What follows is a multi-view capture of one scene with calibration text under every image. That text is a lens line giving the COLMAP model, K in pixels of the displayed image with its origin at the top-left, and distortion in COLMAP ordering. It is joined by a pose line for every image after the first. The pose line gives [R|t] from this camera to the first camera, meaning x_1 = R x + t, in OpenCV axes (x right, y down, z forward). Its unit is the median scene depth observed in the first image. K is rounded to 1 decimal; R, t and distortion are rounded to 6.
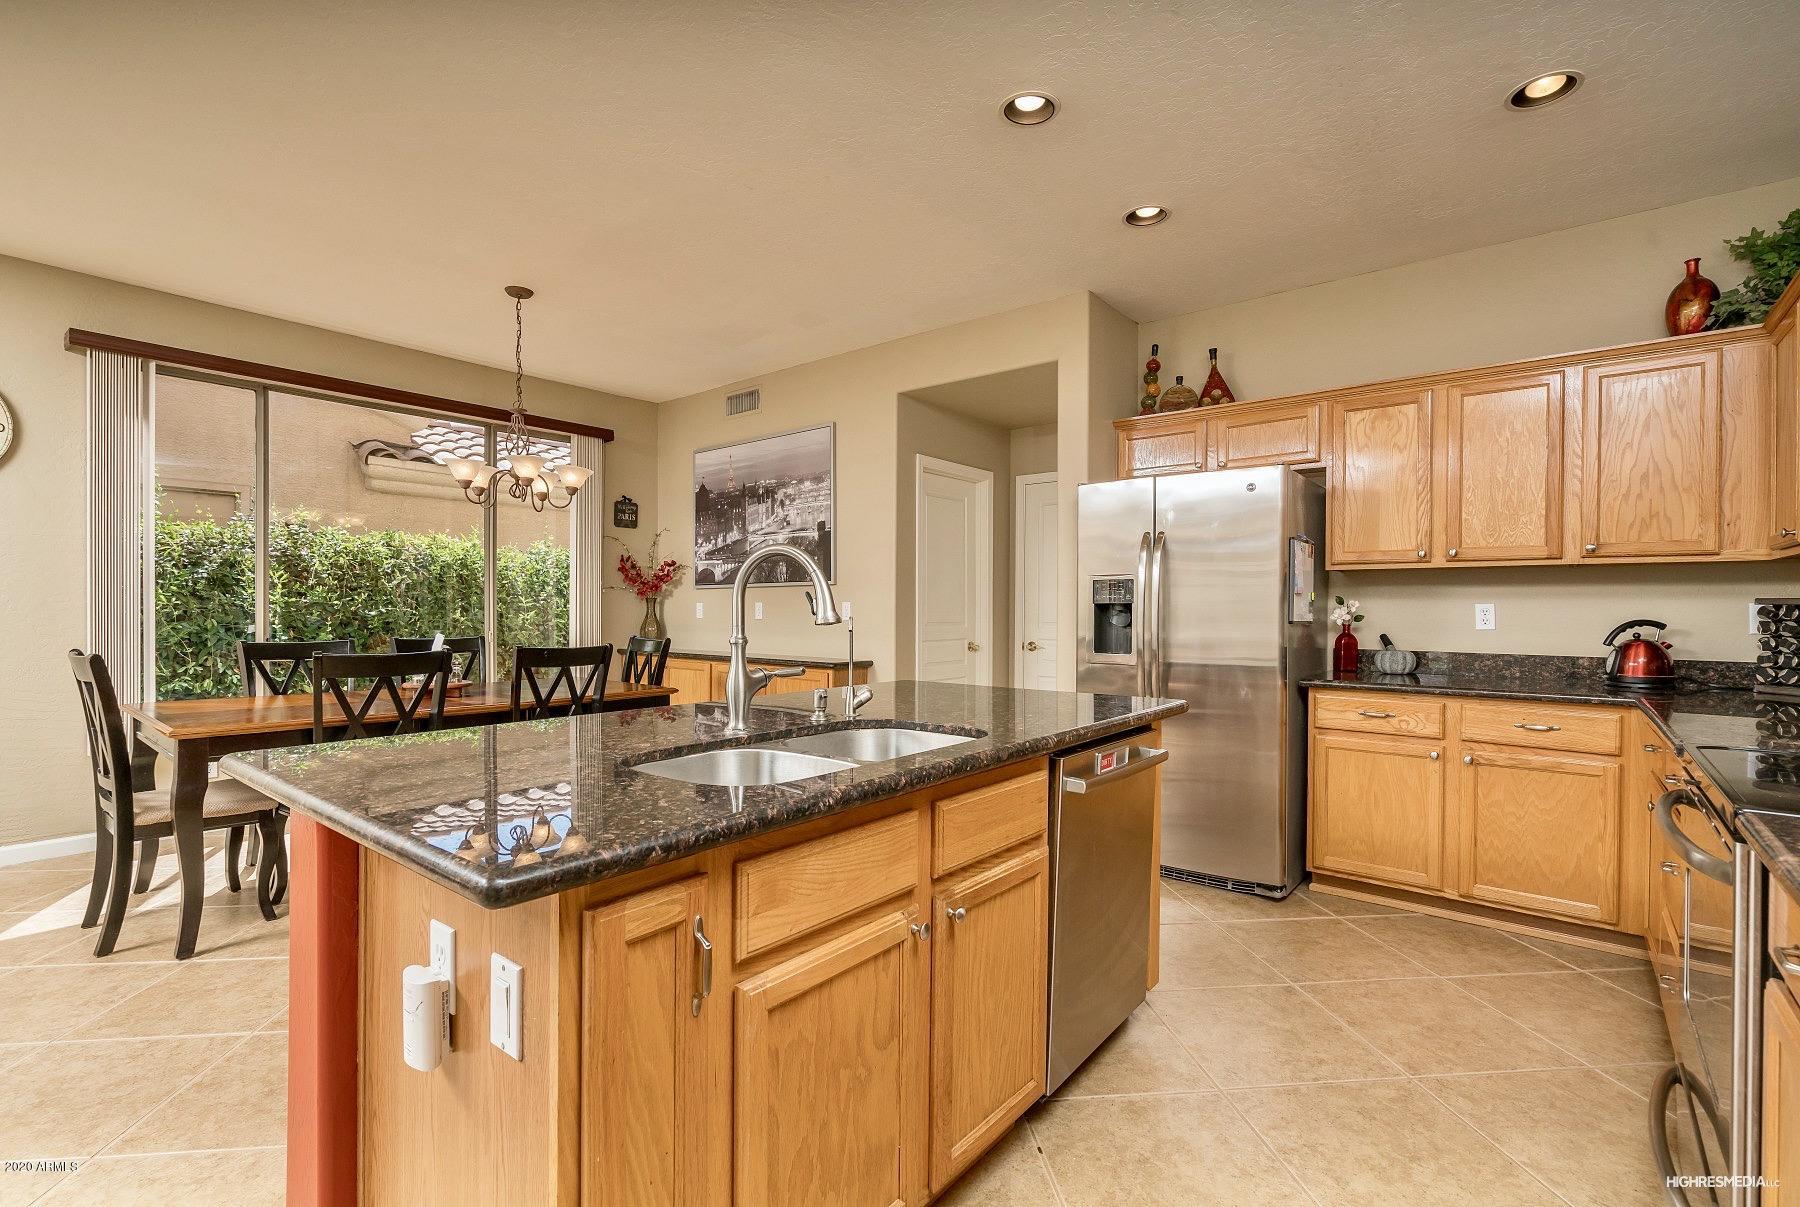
lens RADIAL K [[806.4, 0, 897.2], [0, 806.4, 607.3], [0, 0, 1]] dist [0.002827, 0.000814]
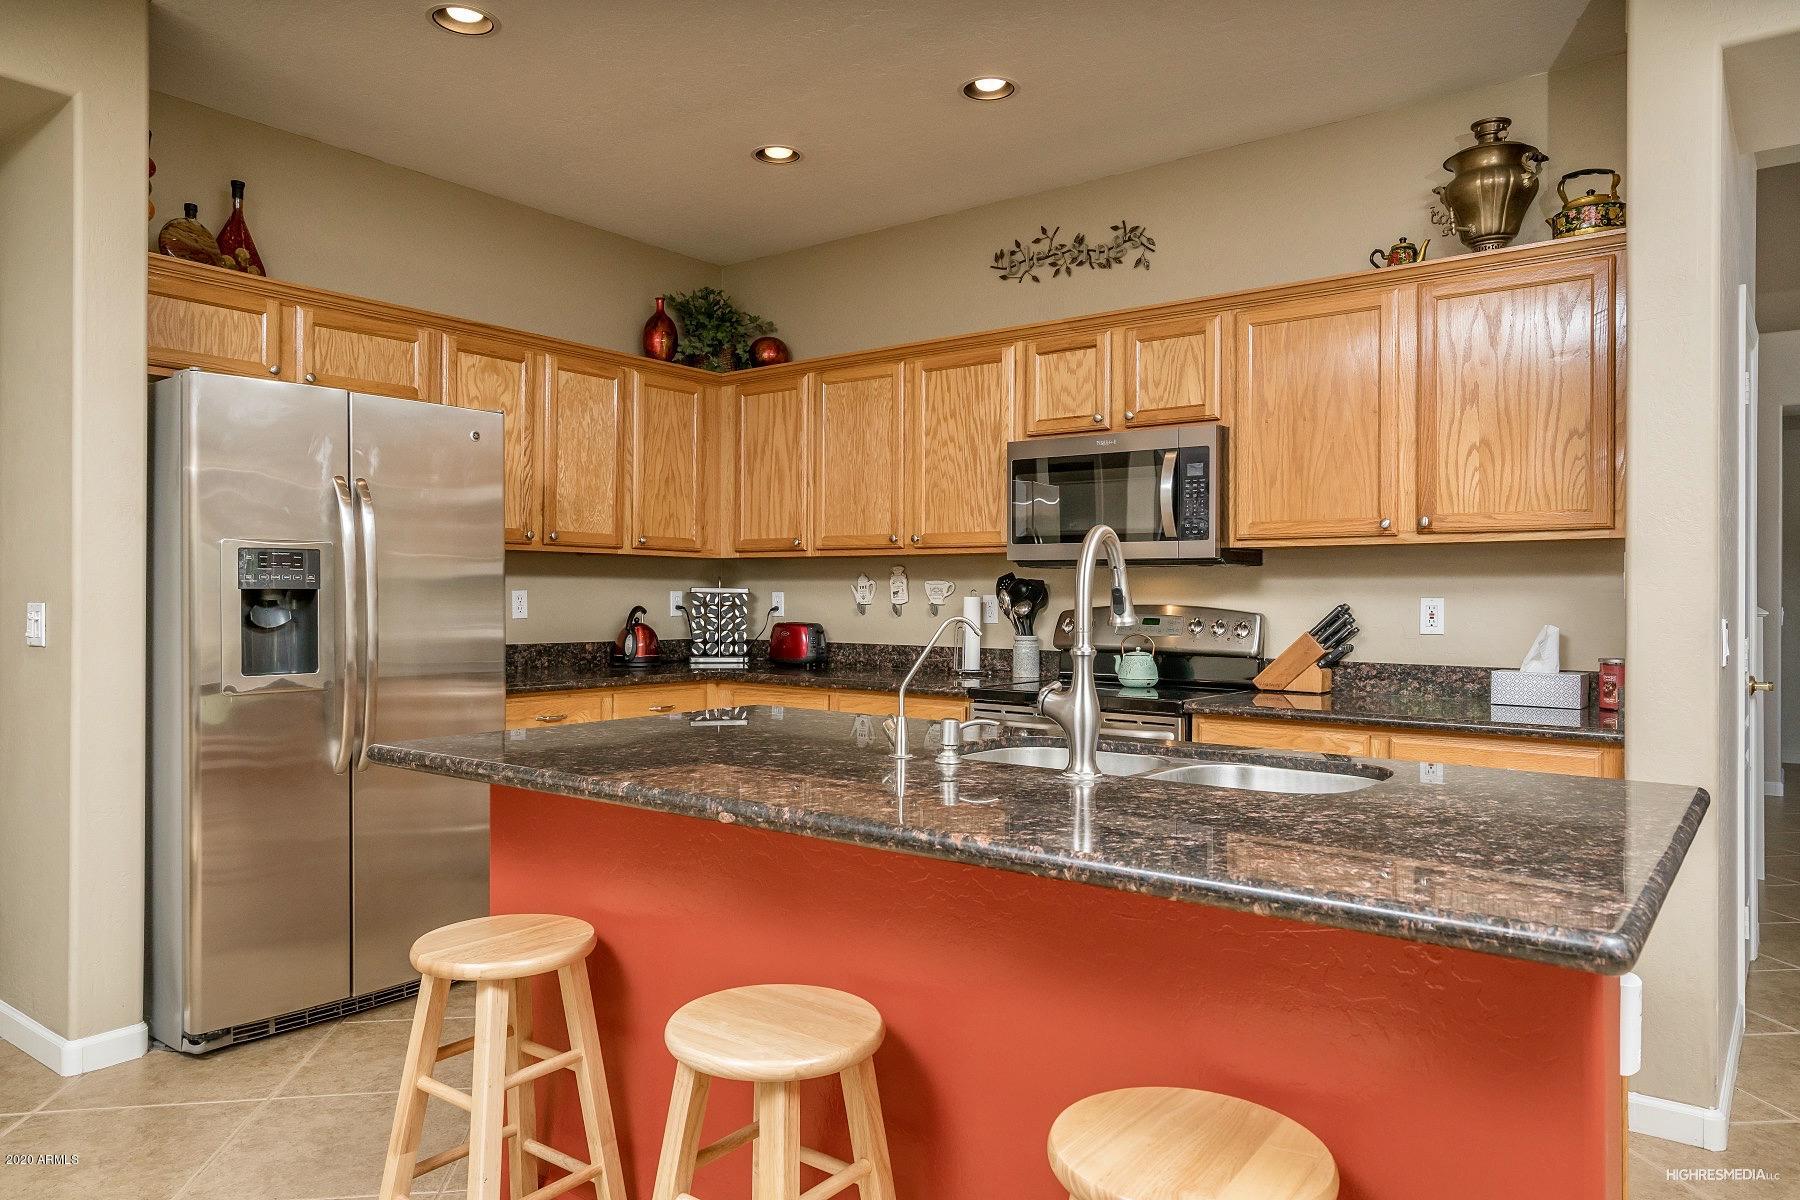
lens RADIAL K [[1186.8, 0, 898.8], [0, 1186.8, 605.3], [0, 0, 1]] dist [-0.006540, -0.001625]
pose [[-0.024551, -0.012931, 0.999615, -0.728747], [-0.007267, 0.999892, 0.012756, -0.008872], [-0.999672, -0.006951, -0.024643, 0.681660]]
